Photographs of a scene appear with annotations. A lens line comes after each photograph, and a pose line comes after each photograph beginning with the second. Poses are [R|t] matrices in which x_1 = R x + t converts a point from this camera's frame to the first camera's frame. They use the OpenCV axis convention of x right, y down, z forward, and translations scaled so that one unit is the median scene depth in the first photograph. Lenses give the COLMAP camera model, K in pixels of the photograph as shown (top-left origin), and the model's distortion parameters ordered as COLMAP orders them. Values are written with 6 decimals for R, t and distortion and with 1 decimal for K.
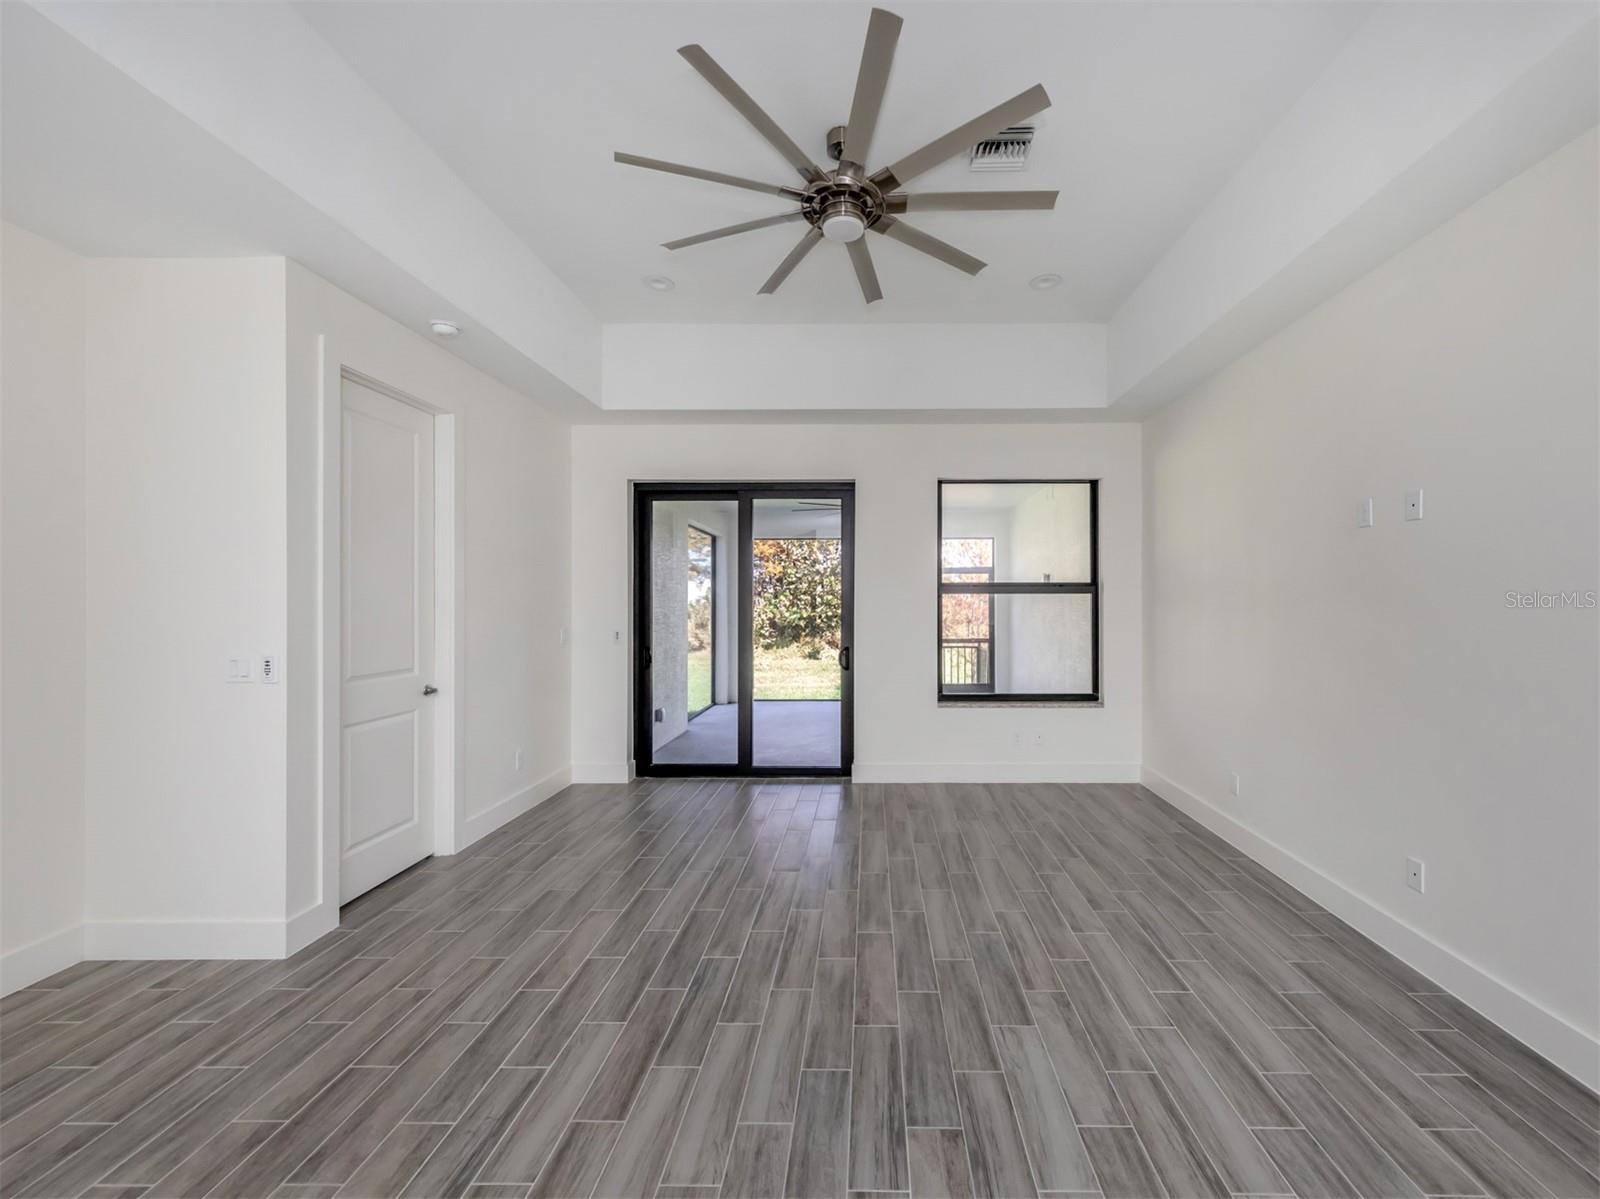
lens RADIAL K [[669.4, 0, 870.8], [0, 669.4, 597.8], [0, 0, 1]] dist [0.004158, -0.000075]
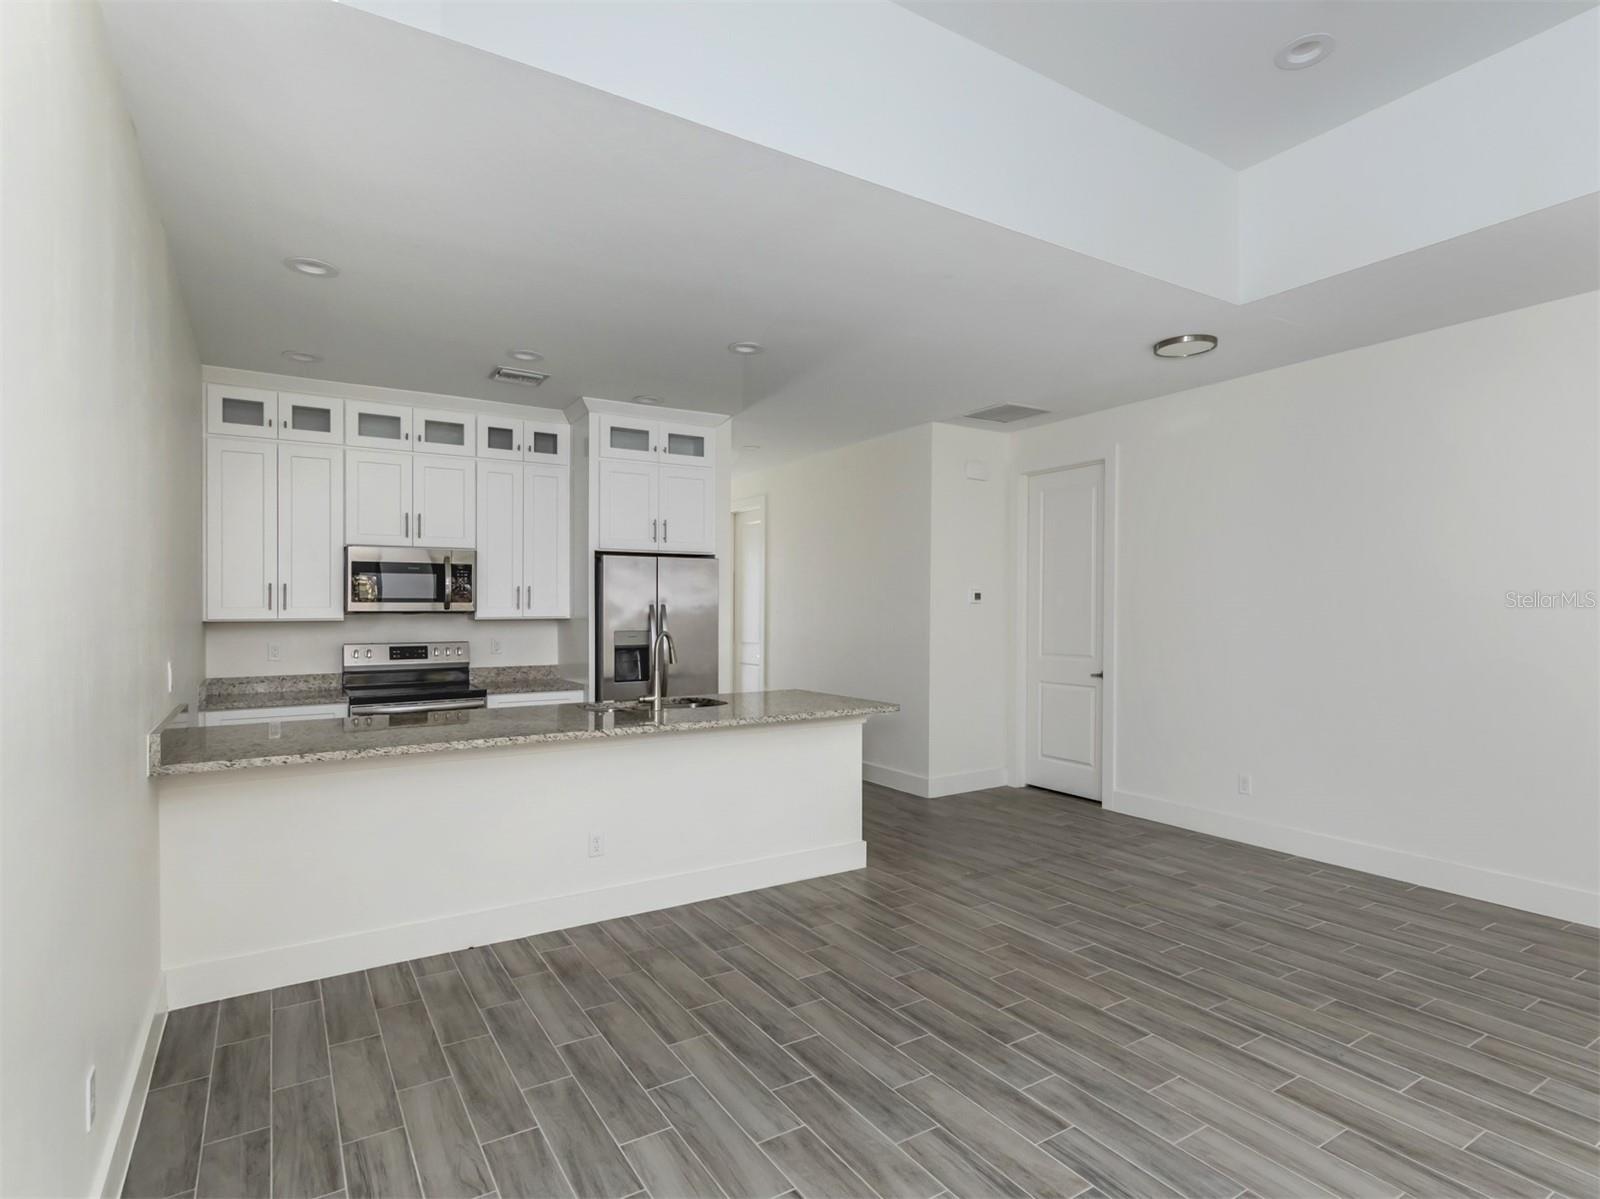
lens RADIAL K [[832.1, 0, 815.0], [0, 832.1, 596.5], [0, 0, 1]] dist [0.009341, 0.001045]
pose [[-0.846771, -0.001765, -0.531955, 0.441713], [0.006003, 0.999899, -0.012874, -0.001835], [0.531924, -0.014095, -0.846675, 0.797177]]
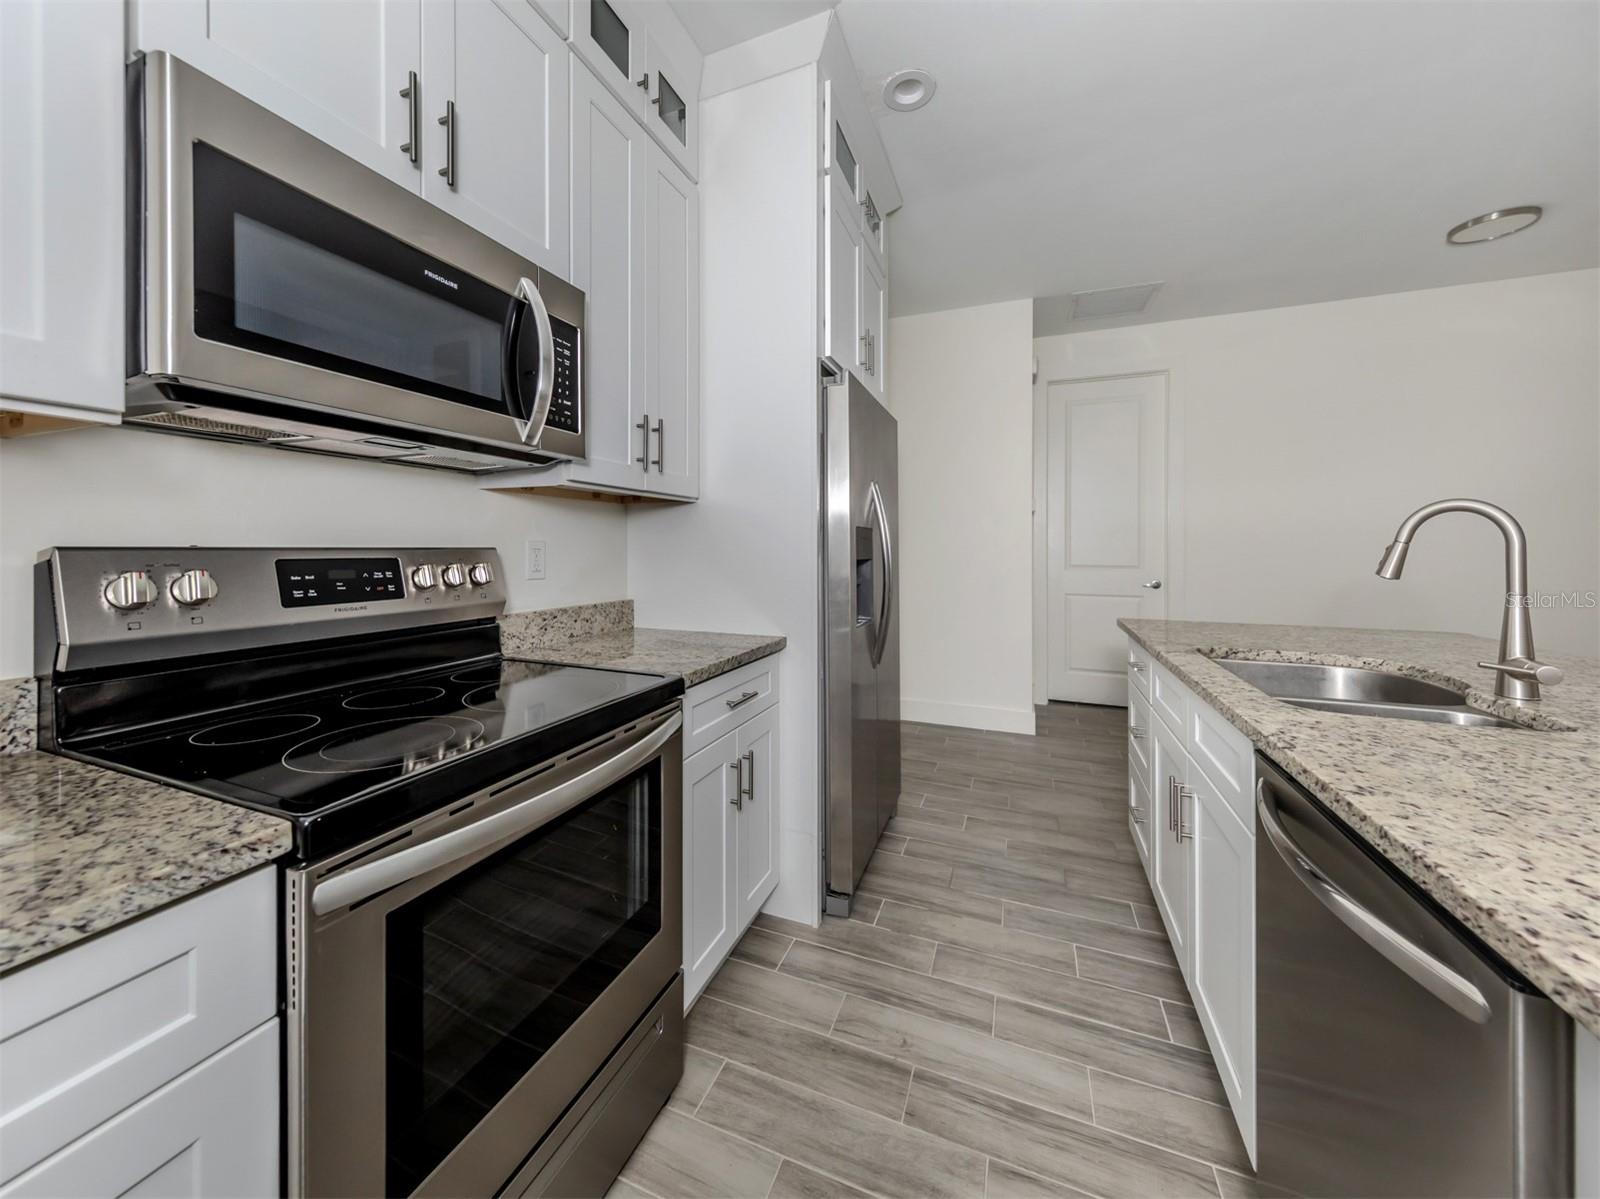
lens RADIAL K [[587.3, 0, 786.9], [0, 587.3, 551.3], [0, 0, 1]] dist [0.004007, -0.000166]
pose [[-0.389320, 0.008735, -0.921061, 0.461880], [-0.001390, 0.999948, 0.010071, 0.052809], [0.921102, 0.005201, -0.389288, -0.445662]]
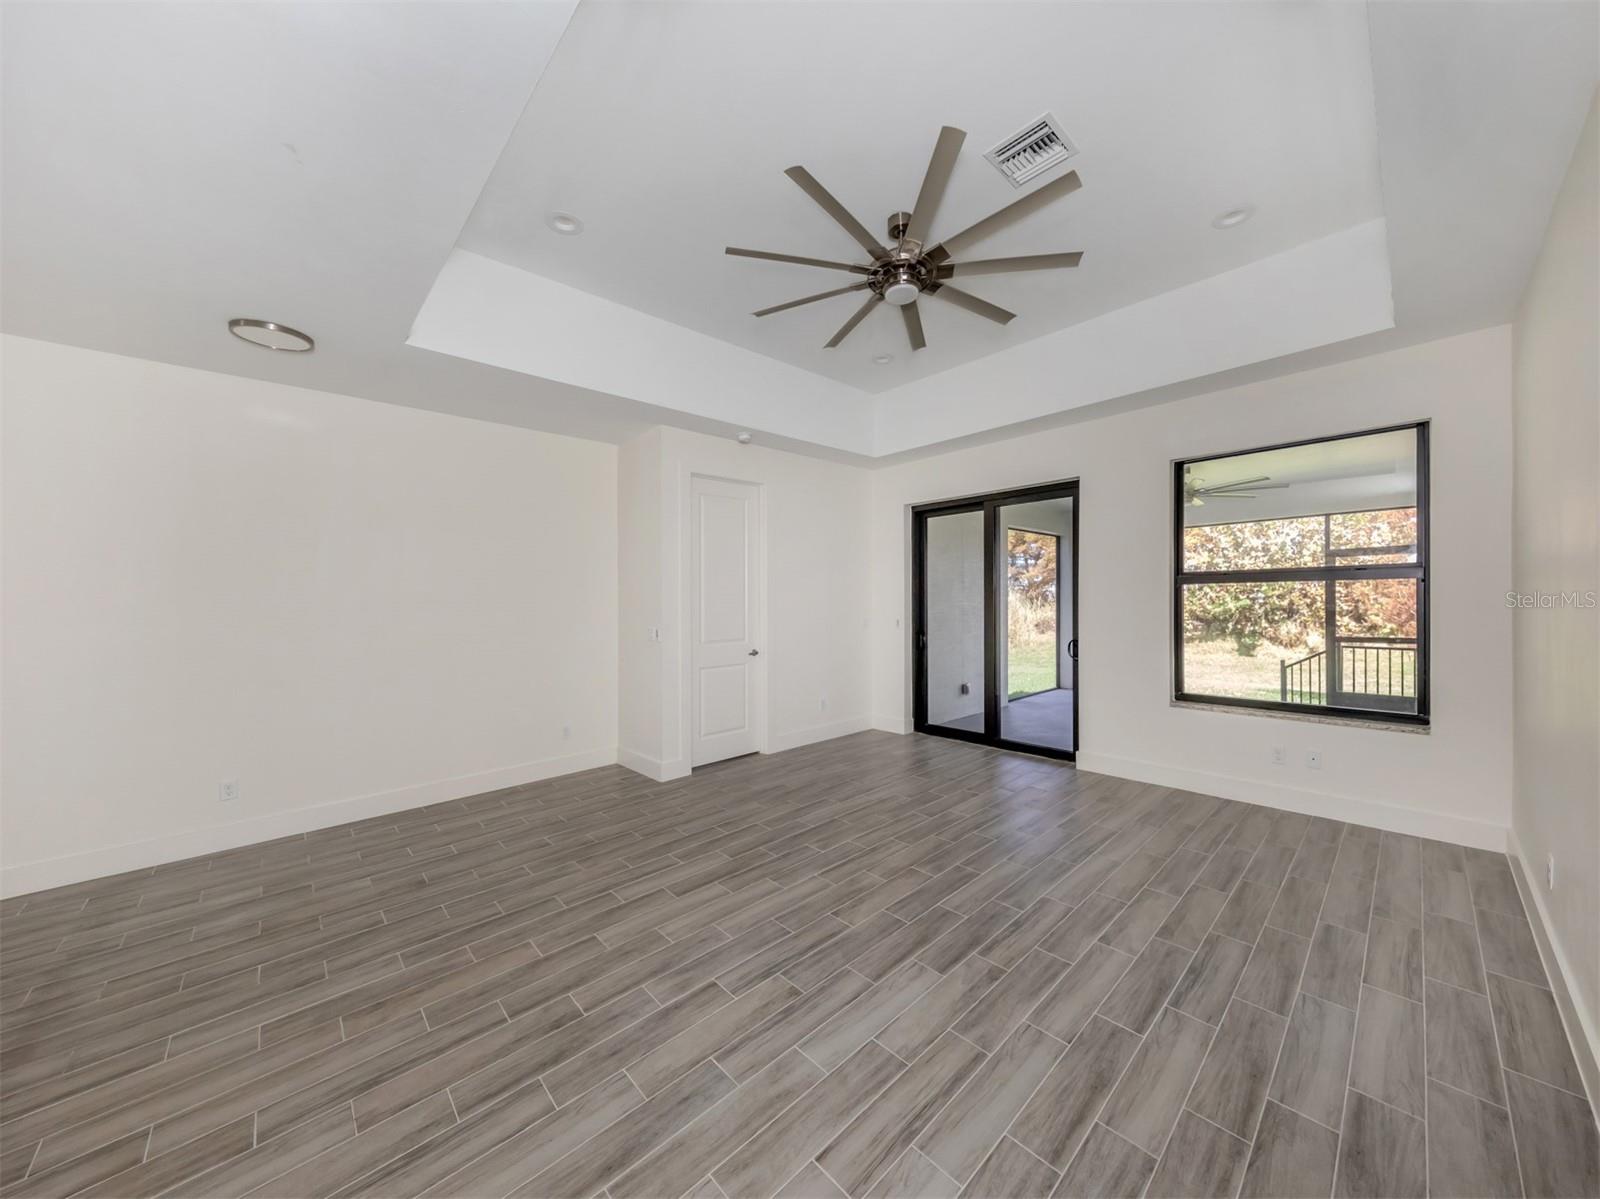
lens RADIAL K [[587.3, 0, 817.5], [0, 587.3, 595.1], [0, 0, 1]] dist [0.004007, -0.000166]
pose [[0.687386, -0.015498, -0.726127, 0.454003], [0.018705, 0.999818, -0.003632, 0.002579], [0.726052, -0.011086, 0.687551, 0.100389]]
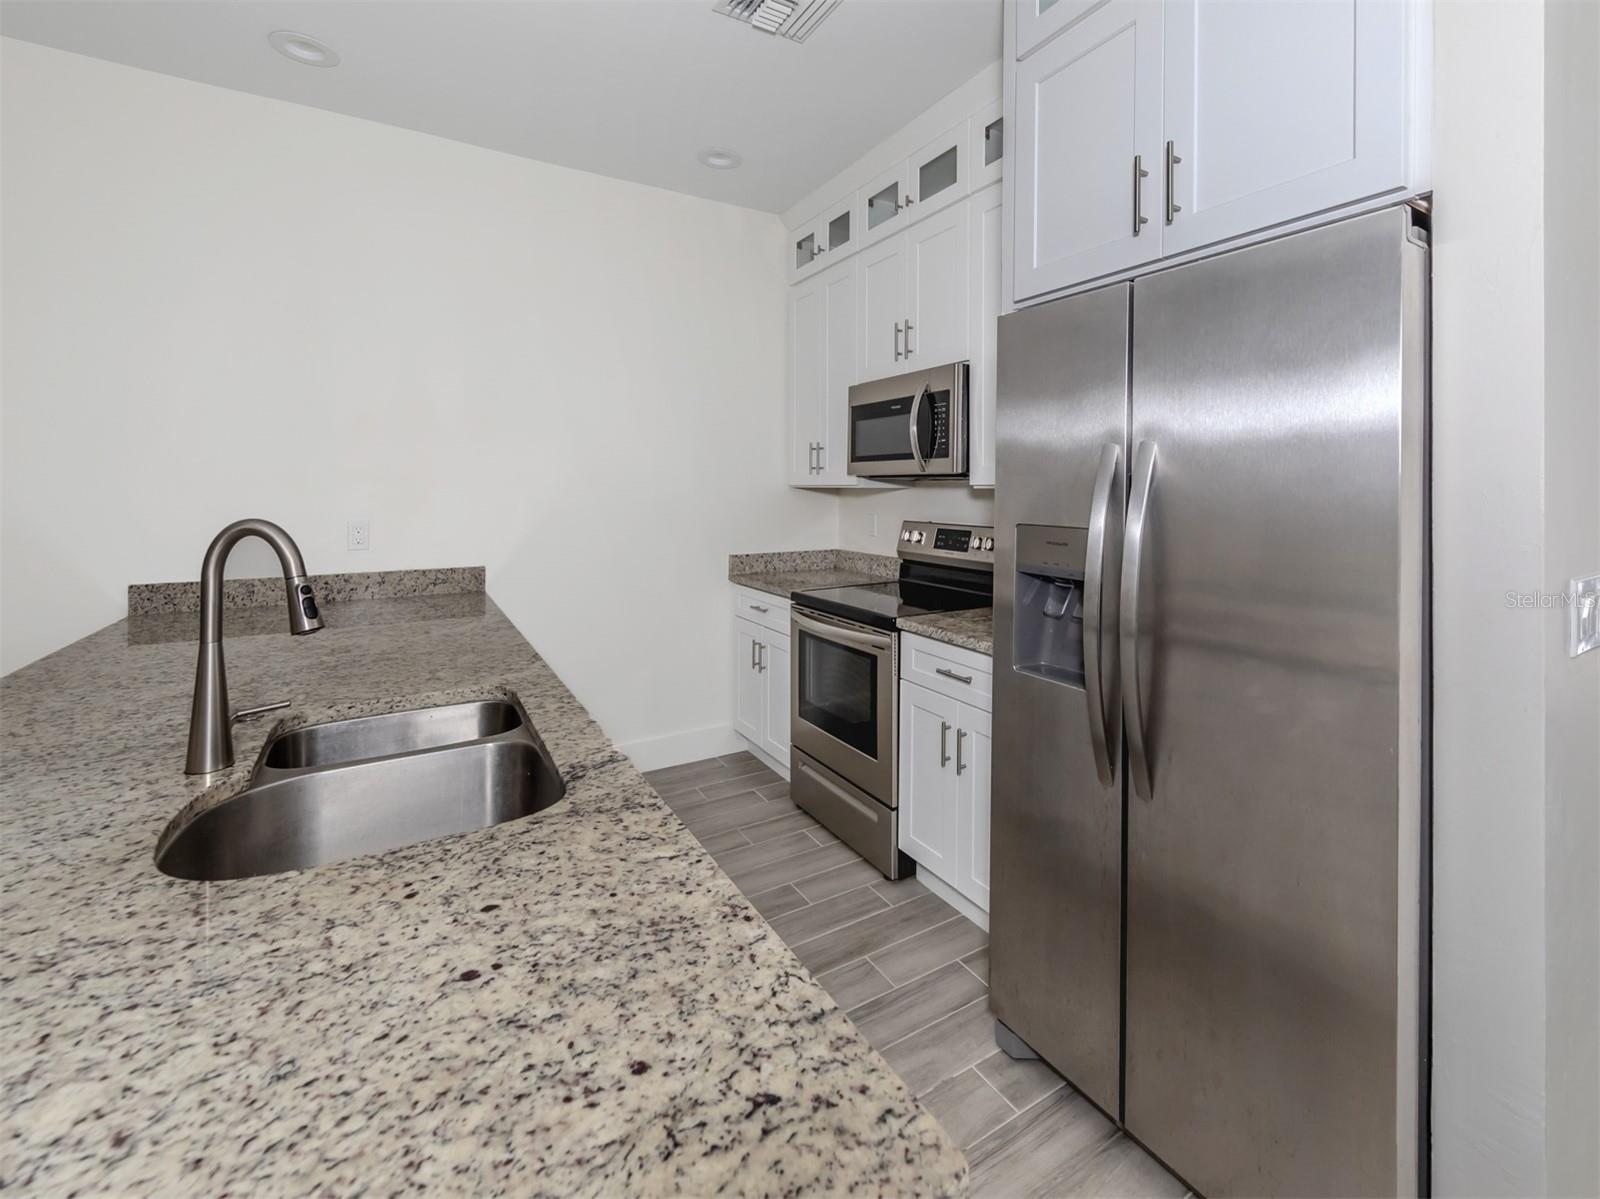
lens RADIAL K [[718.8, 0, 878.1], [0, 718.8, 478.8], [0, 0, 1]] dist [0.000854, -0.001594]
pose [[-0.545805, 0.010566, 0.837846, -0.339714], [-0.002215, 0.999899, -0.014053, 0.015819], [-0.837909, -0.009525, -0.545726, -0.276683]]
